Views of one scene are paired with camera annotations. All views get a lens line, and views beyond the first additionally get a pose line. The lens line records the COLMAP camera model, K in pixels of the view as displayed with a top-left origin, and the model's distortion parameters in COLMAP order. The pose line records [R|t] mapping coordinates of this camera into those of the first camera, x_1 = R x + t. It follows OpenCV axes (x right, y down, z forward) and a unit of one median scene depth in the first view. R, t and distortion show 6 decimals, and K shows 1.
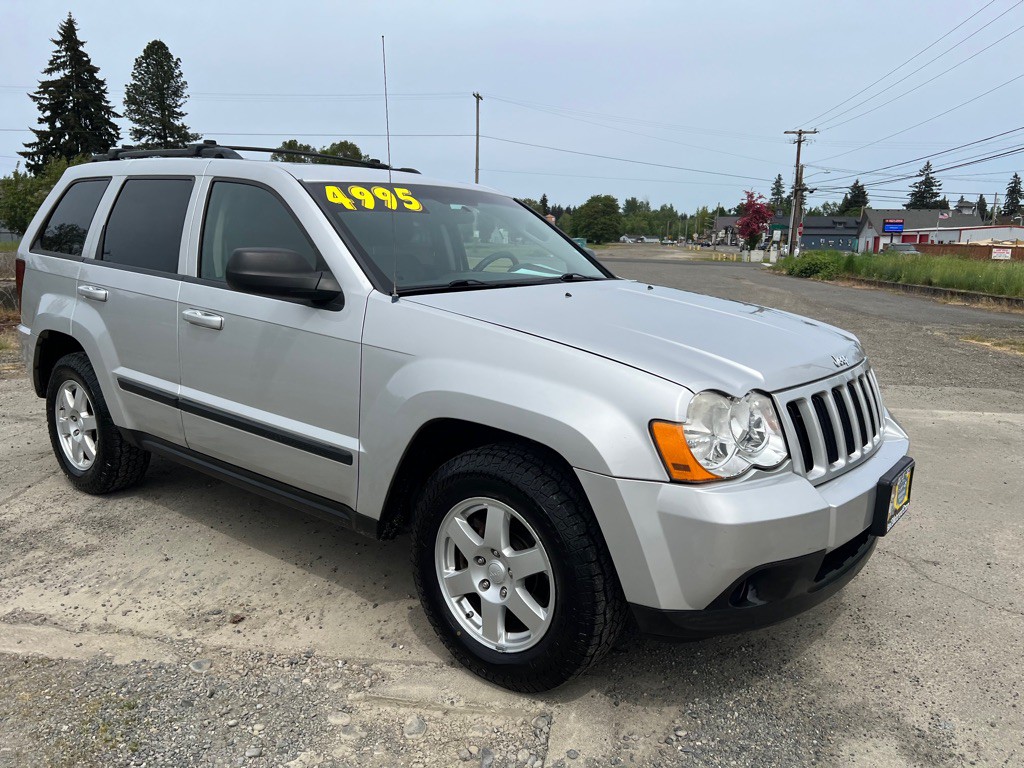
lens RADIAL K [[769.0, 0, 520.7], [0, 769.0, 377.8], [0, 0, 1]] dist [0.049165, -0.056130]
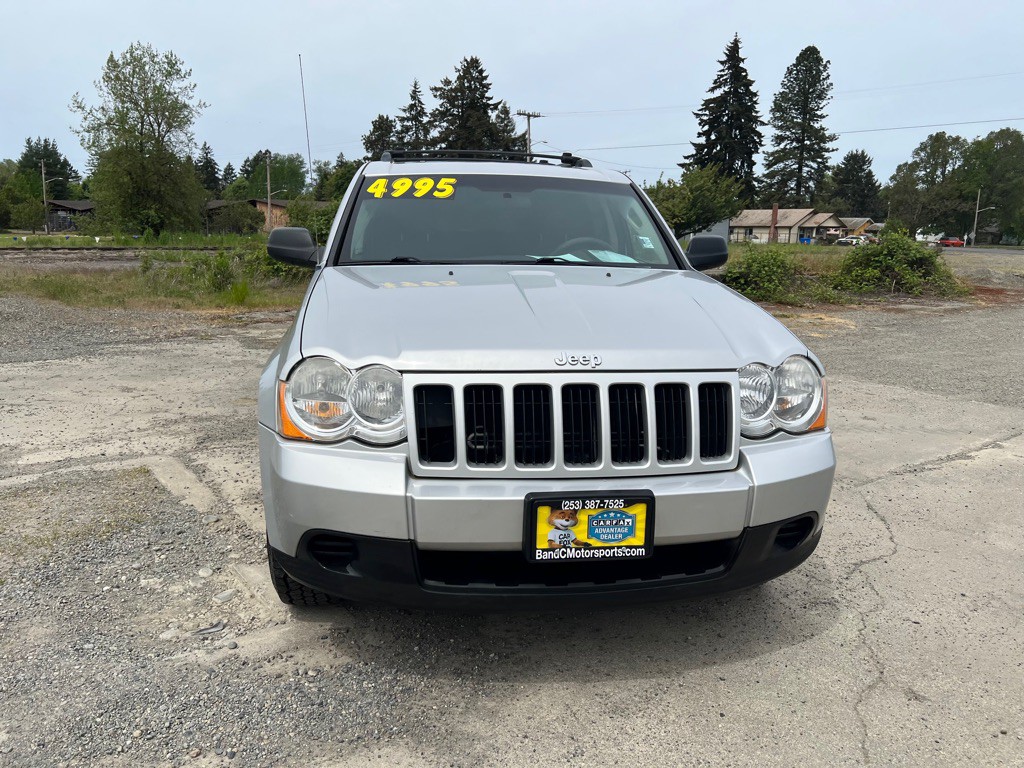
lens RADIAL K [[769.0, 0, 520.8], [0, 769.0, 386.4], [0, 0, 1]] dist [0.049165, -0.056130]
pose [[0.719981, 0.140210, -0.679682, 0.779931], [-0.133809, 0.989048, 0.062286, -0.030625], [0.680972, 0.046103, 0.730857, 0.278290]]
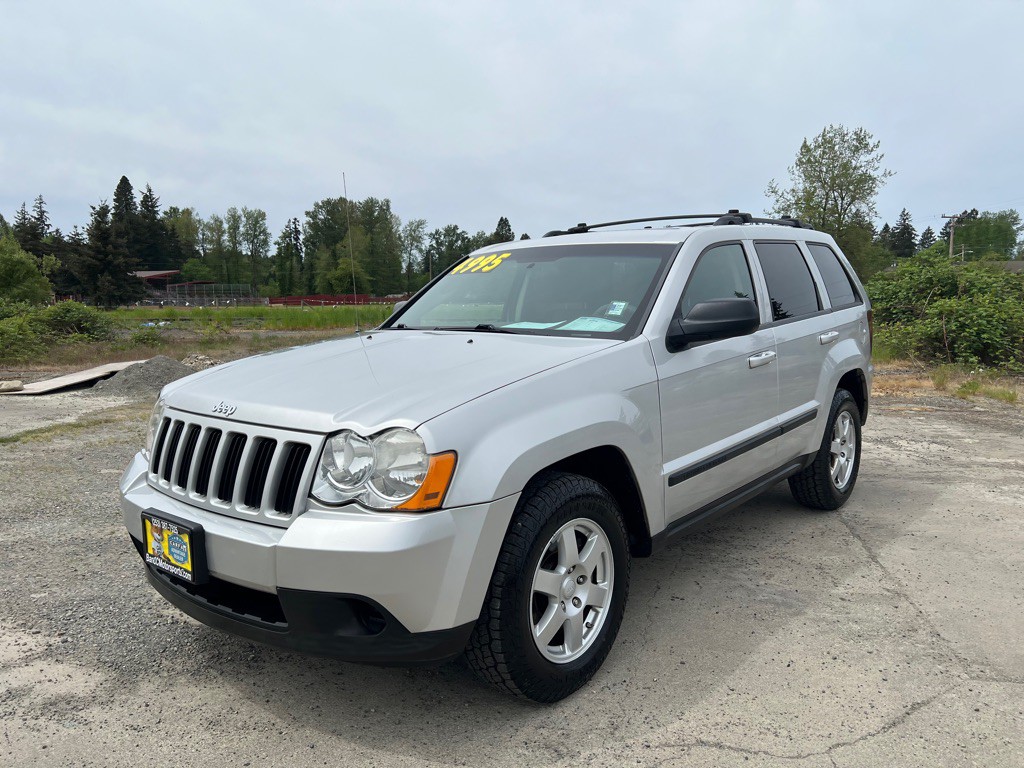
lens RADIAL K [[769.0, 0, 521.7], [0, 769.0, 377.6], [0, 0, 1]] dist [0.049165, -0.056130]
pose [[-0.029477, 0.096187, -0.994927, 1.161713], [-0.166107, 0.981048, 0.099767, -0.188664], [0.985667, 0.168205, -0.012941, 1.145970]]
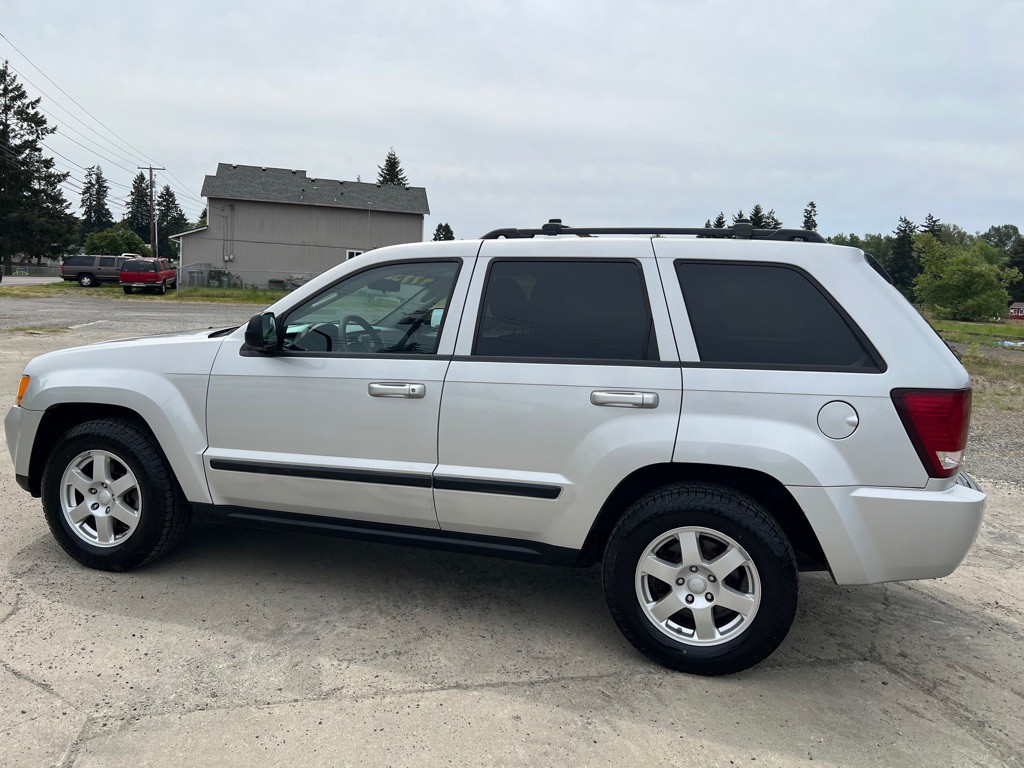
lens RADIAL K [[769.0, 0, 515.5], [0, 769.0, 378.2], [0, 0, 1]] dist [0.049165, -0.056130]
pose [[-0.923833, -0.017006, -0.382419, 0.200676], [-0.132460, 0.951498, 0.277680, -0.493341], [0.359148, 0.307185, -0.881277, 2.491701]]
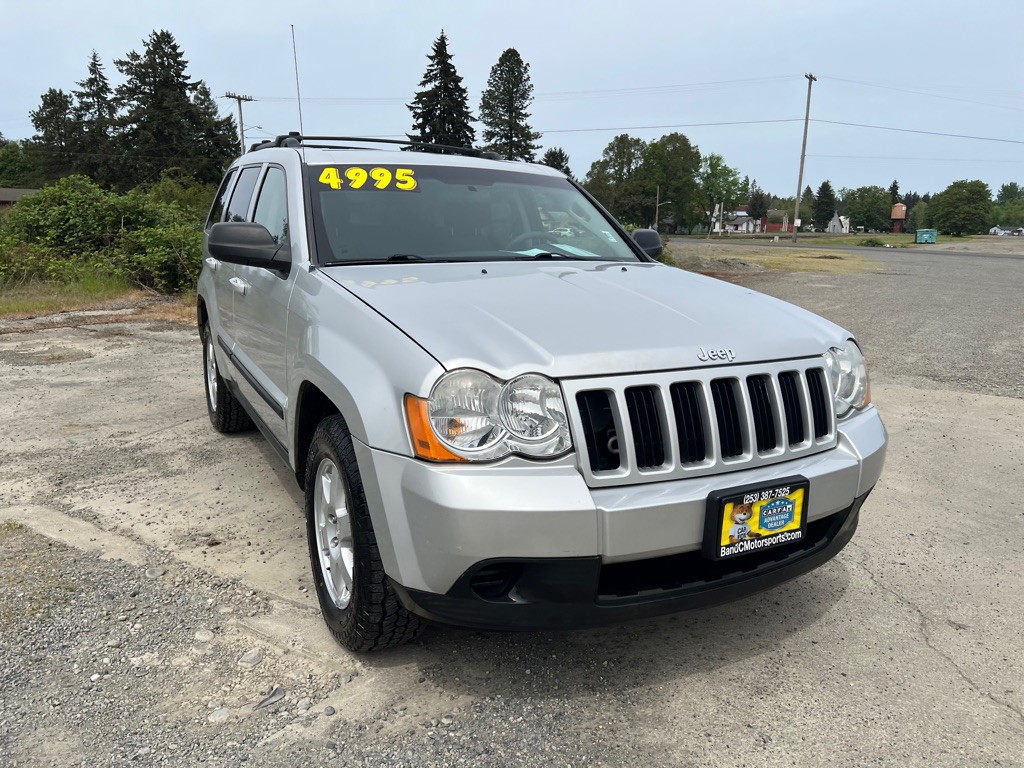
lens RADIAL K [[769.0, 0, 520.5], [0, 769.0, 377.7], [0, 0, 1]] dist [0.049165, -0.056130]
pose [[0.916301, 0.081024, -0.392208, 0.454215], [-0.077005, 0.996692, 0.025995, -0.001310], [0.393017, 0.006383, 0.919509, 0.101840]]
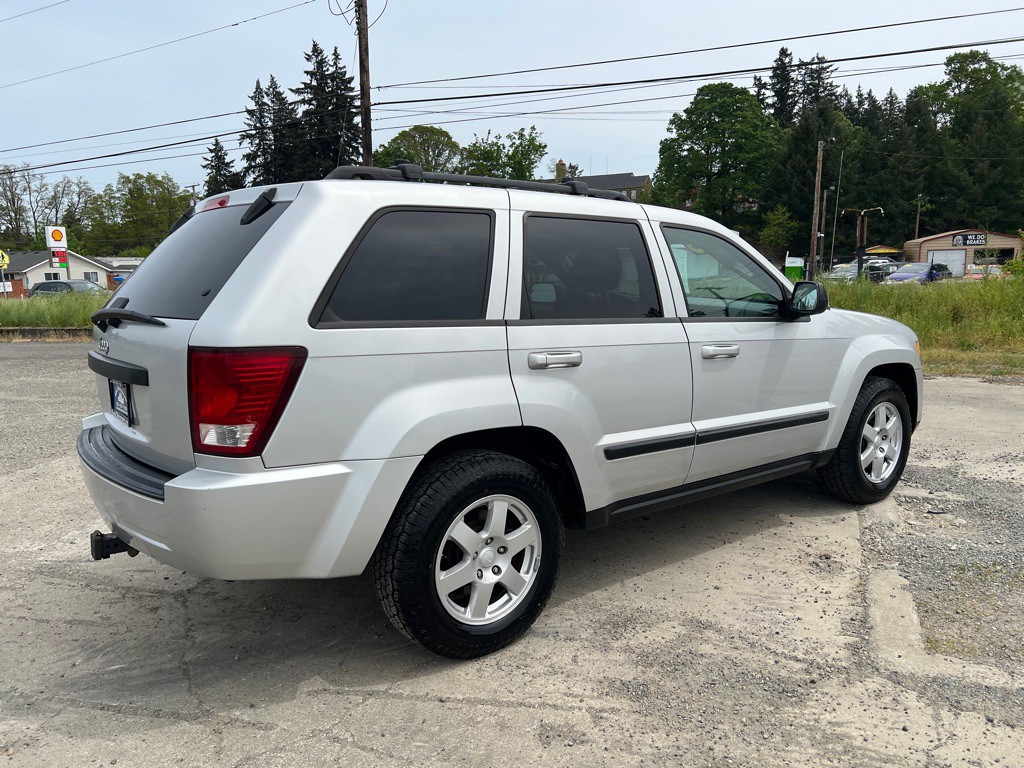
lens RADIAL K [[769.0, 0, 521.9], [0, 769.0, 392.1], [0, 0, 1]] dist [0.049165, -0.056130]
pose [[0.238181, -0.173928, 0.955520, -1.593992], [0.197662, 0.971924, 0.127643, -0.223248], [-0.950894, 0.158468, 0.265873, 1.014122]]
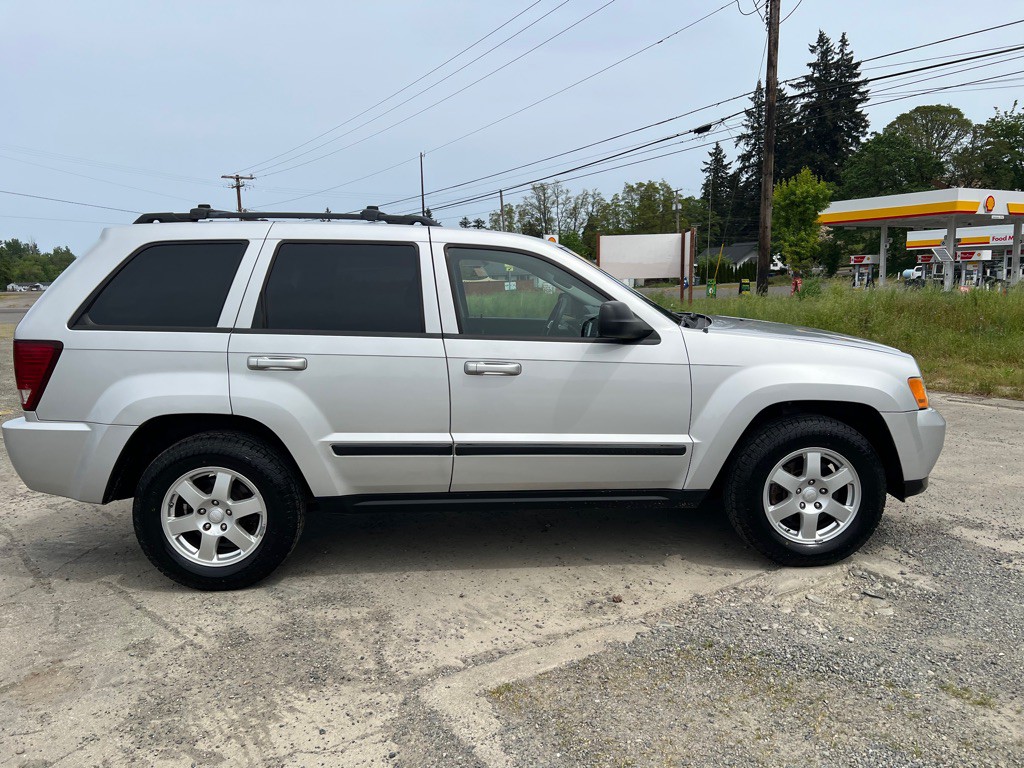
lens RADIAL K [[769.0, 0, 519.8], [0, 769.0, 390.6], [0, 0, 1]] dist [0.049165, -0.056130]
pose [[0.755589, -0.127562, 0.642505, -1.138546], [0.150941, 0.988366, 0.018722, -0.060103], [-0.637418, 0.082834, 0.766053, 0.115776]]
